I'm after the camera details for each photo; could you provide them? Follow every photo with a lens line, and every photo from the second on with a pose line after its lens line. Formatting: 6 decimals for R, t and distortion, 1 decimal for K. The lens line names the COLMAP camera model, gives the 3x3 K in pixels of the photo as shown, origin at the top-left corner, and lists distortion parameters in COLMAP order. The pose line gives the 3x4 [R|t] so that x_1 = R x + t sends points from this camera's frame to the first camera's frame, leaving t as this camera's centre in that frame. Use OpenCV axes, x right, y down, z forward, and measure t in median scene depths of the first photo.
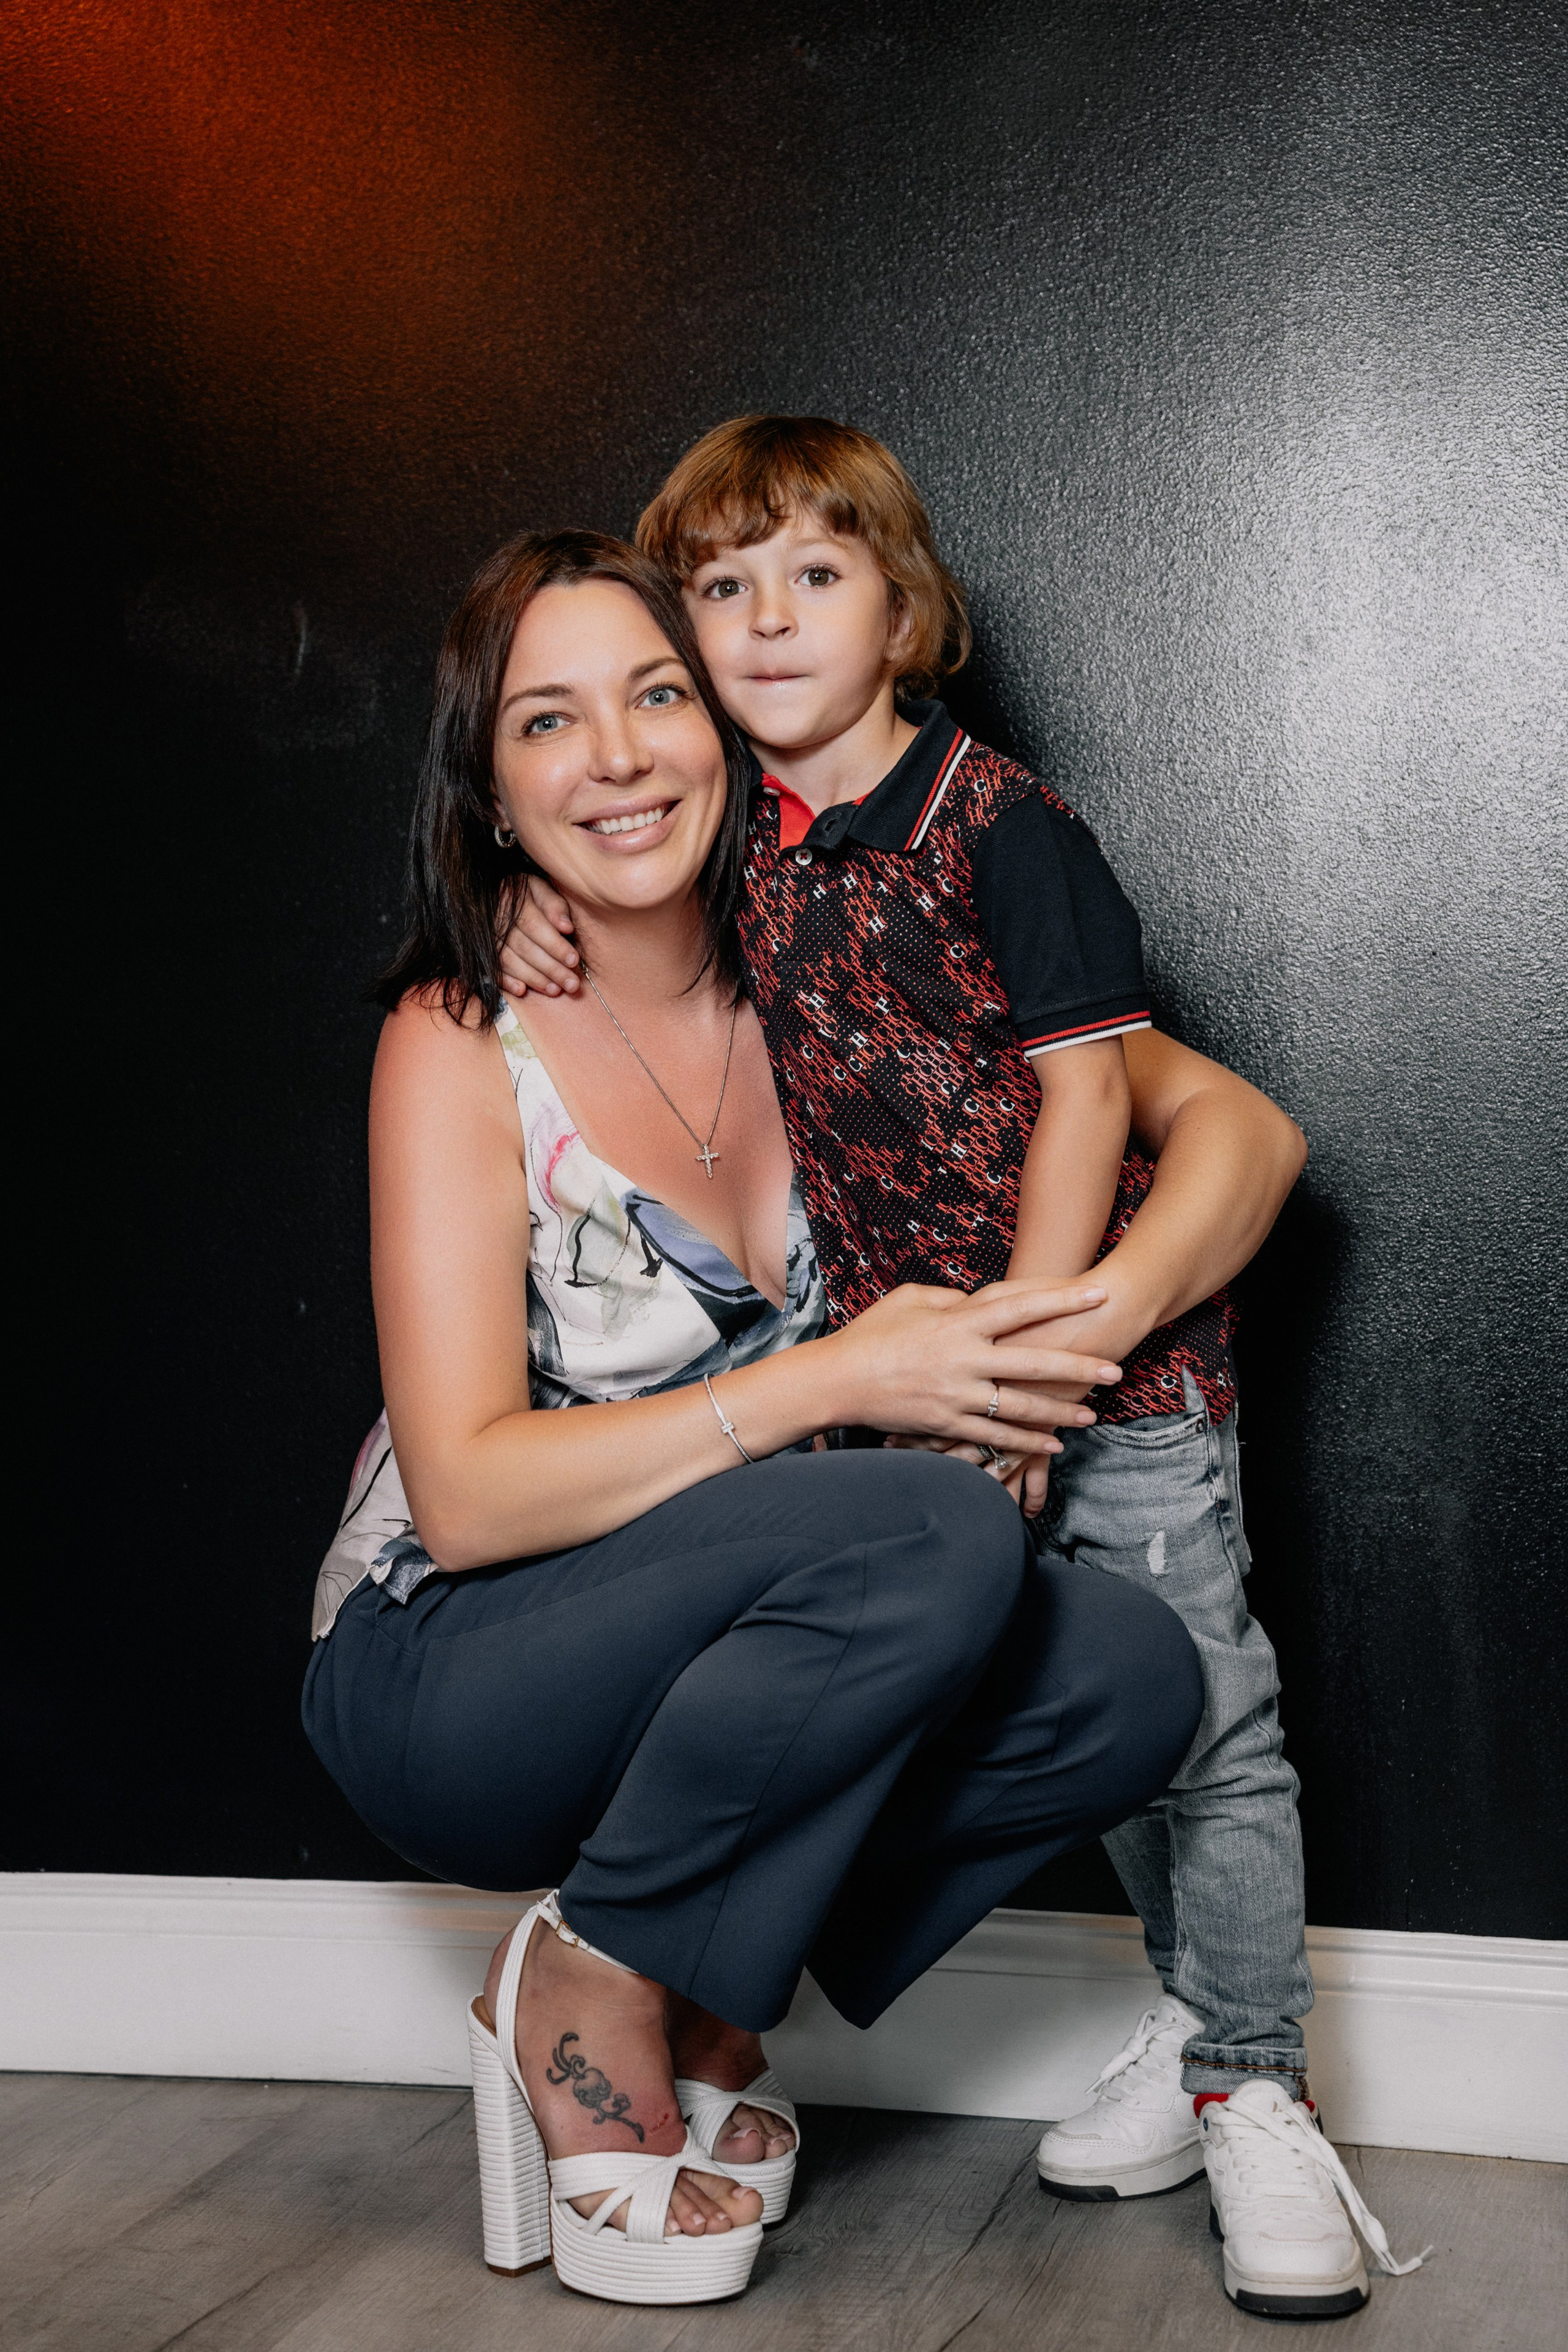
lens RADIAL K [[4847.4, 0, 784.0], [0, 4847.4, 1176.0], [0, 0, 1]] dist [-0.023719, 0.605564]
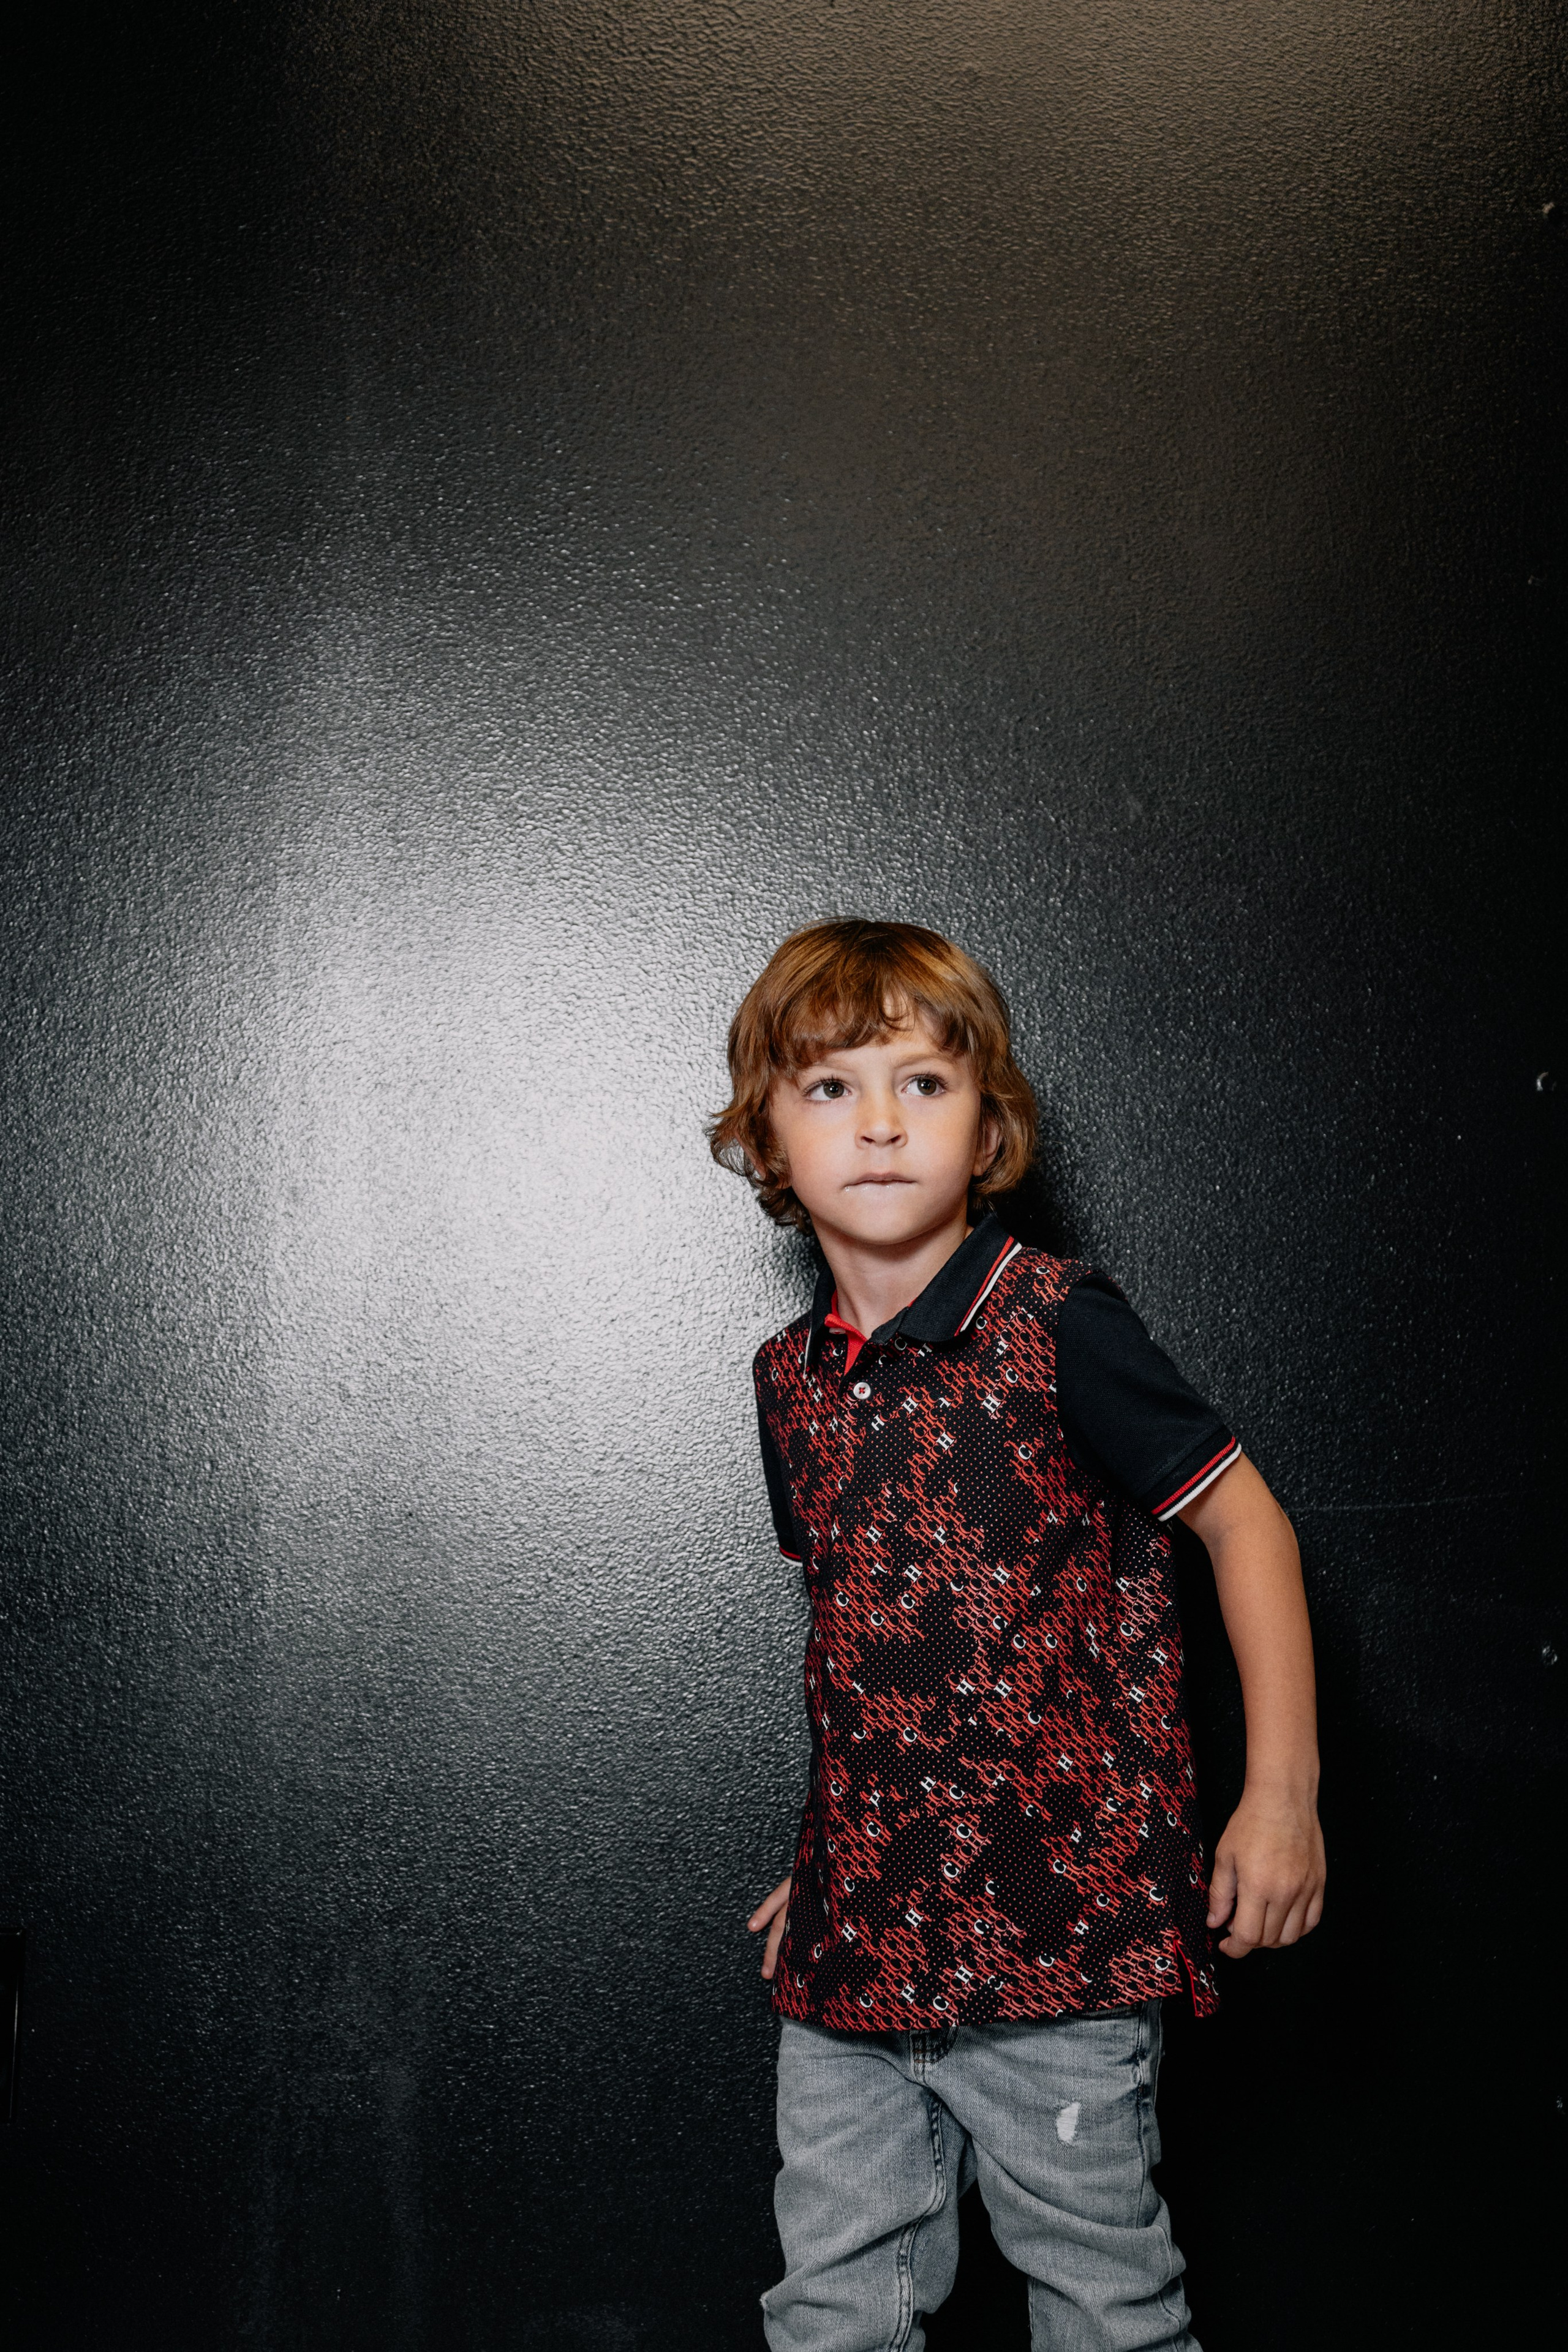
lens RADIAL K [[4733.3, 0, 784.0], [0, 4733.3, 1176.0], [0, 0, 1]] dist [0.014671, 0.293840]
pose [[0.857024, 0.069836, 0.510523, -0.297562], [-0.004807, 0.991814, -0.127604, 0.008552], [-0.515255, 0.106906, 0.850343, 0.130276]]
